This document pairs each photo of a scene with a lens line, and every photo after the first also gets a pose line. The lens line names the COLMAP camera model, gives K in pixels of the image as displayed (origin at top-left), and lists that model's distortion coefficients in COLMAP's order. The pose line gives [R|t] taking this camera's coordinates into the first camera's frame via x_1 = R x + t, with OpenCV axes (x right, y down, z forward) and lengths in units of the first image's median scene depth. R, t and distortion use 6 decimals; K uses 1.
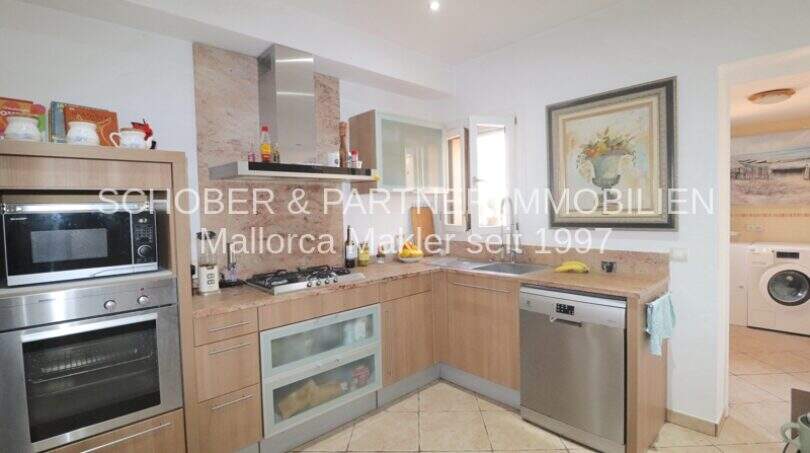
lens RADIAL K [[377.1, 0, 403.1], [0, 377.1, 222.2], [0, 0, 1]] dist [0.003033, -0.004523]
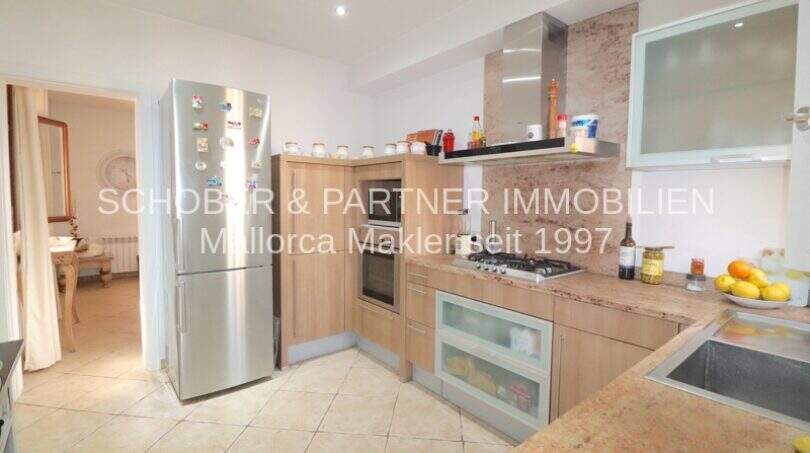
lens RADIAL K [[377.1, 0, 403.7], [0, 377.1, 224.7], [0, 0, 1]] dist [0.003033, -0.004523]
pose [[-0.060734, 0.091252, -0.993974, 0.717686], [-0.050137, 0.994276, 0.094344, -0.029237], [0.996894, 0.055564, -0.055812, 0.806537]]
